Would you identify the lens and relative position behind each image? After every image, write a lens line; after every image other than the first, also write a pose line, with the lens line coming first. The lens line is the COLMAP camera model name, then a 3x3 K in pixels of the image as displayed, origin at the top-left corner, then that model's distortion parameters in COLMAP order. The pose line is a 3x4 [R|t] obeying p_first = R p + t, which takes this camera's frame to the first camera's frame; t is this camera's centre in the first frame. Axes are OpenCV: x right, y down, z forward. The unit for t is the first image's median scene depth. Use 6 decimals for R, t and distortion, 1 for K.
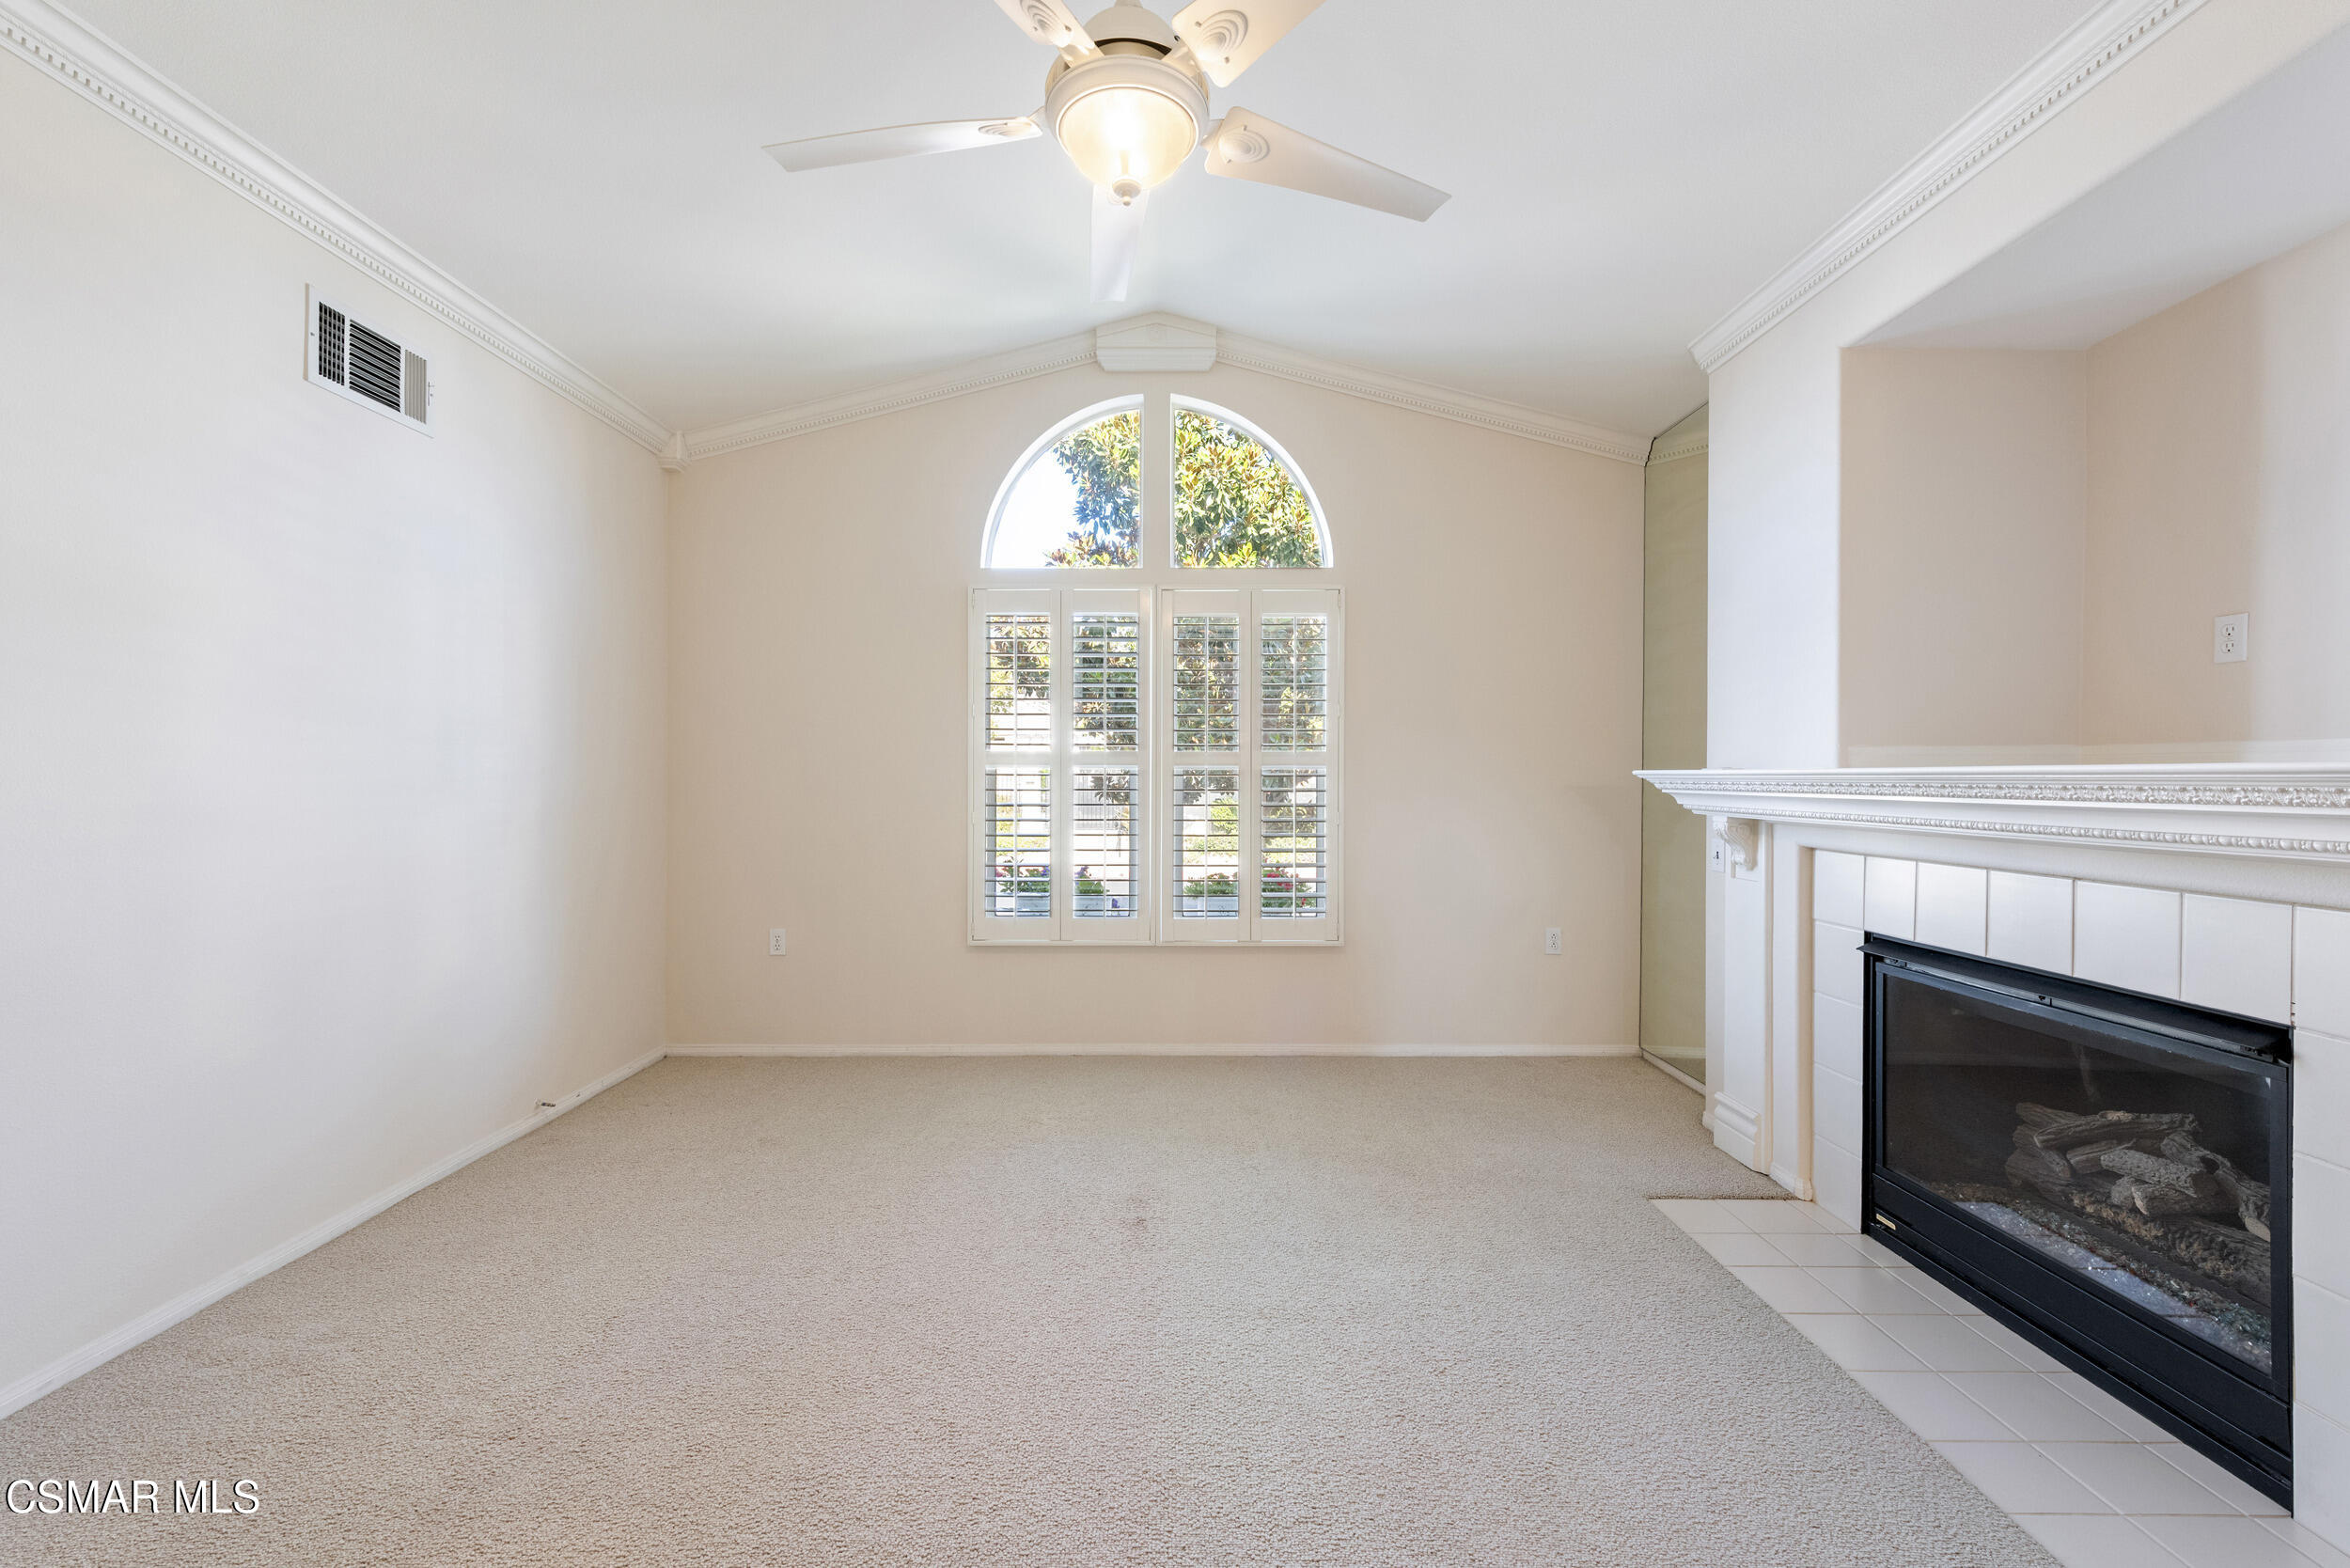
lens RADIAL K [[931.0, 0, 1163.4], [0, 931.0, 778.3], [0, 0, 1]] dist [0.007130, -0.002514]
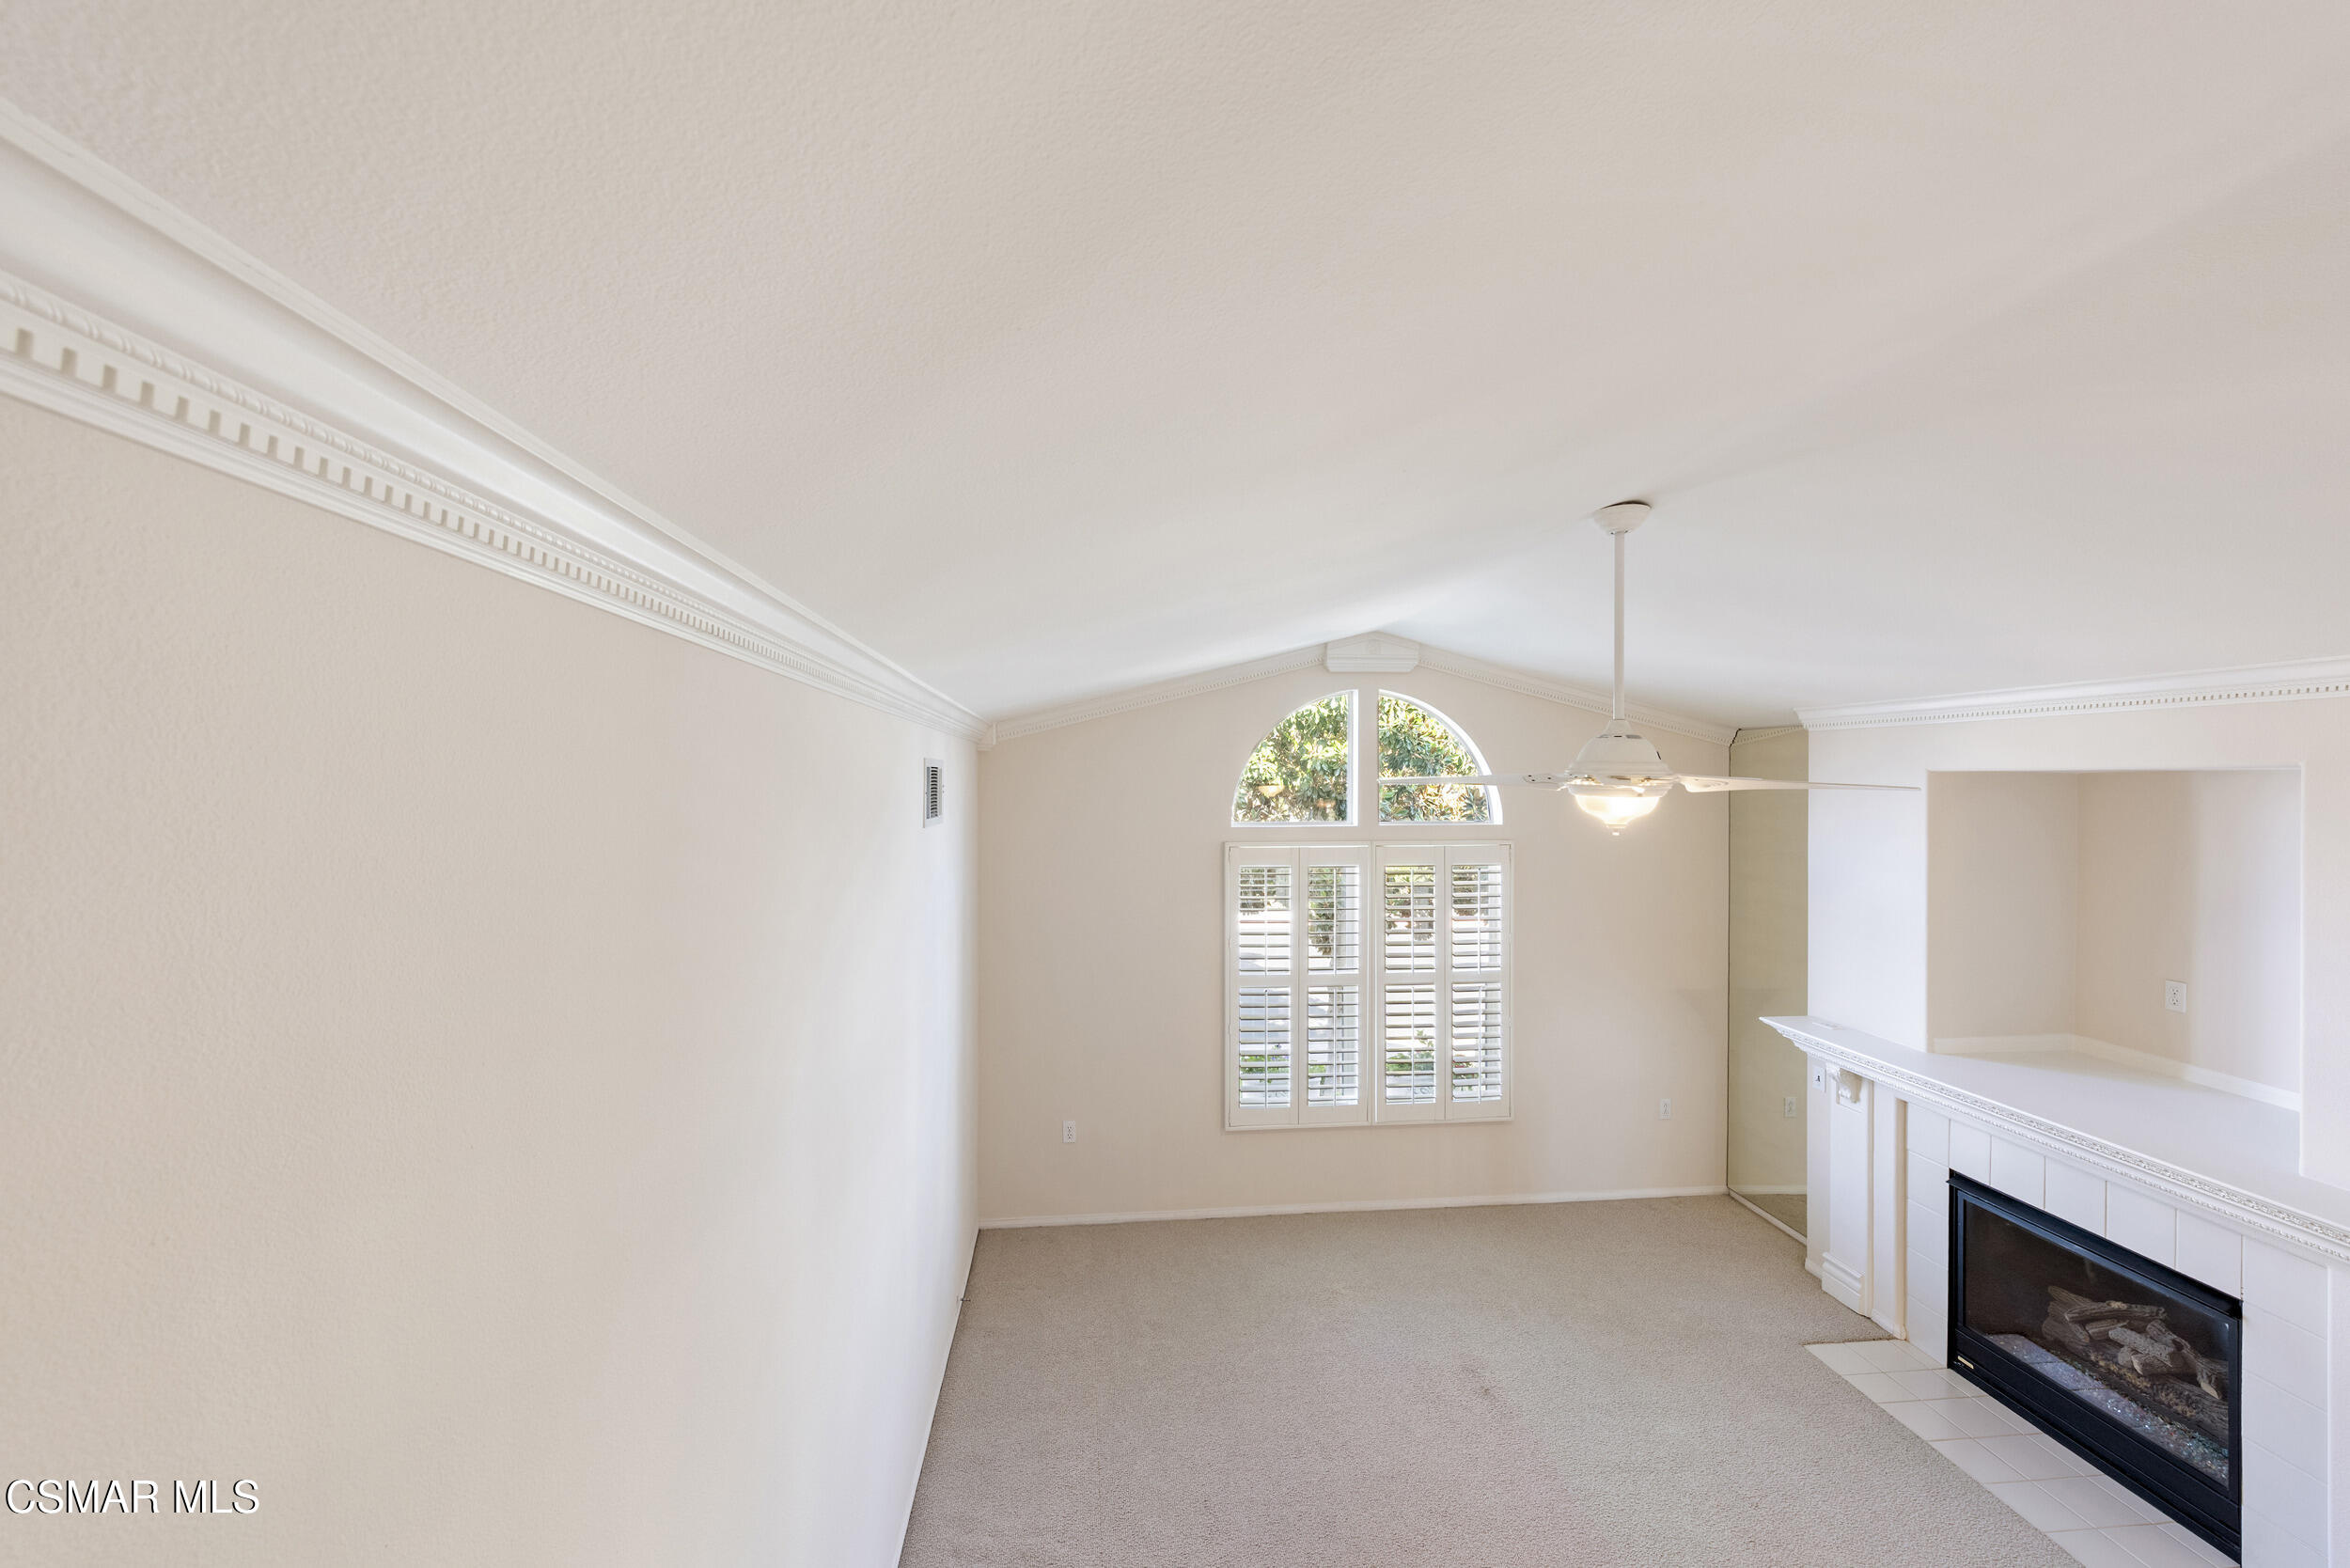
lens RADIAL K [[931.0, 0, 1159.5], [0, 931.0, 781.2], [0, 0, 1]] dist [0.007130, -0.002514]
pose [[0.995374, -0.003737, 0.096004, -0.660269], [0.003245, 0.999981, 0.005280, -0.471749], [-0.096022, -0.004944, 0.995367, -0.378347]]
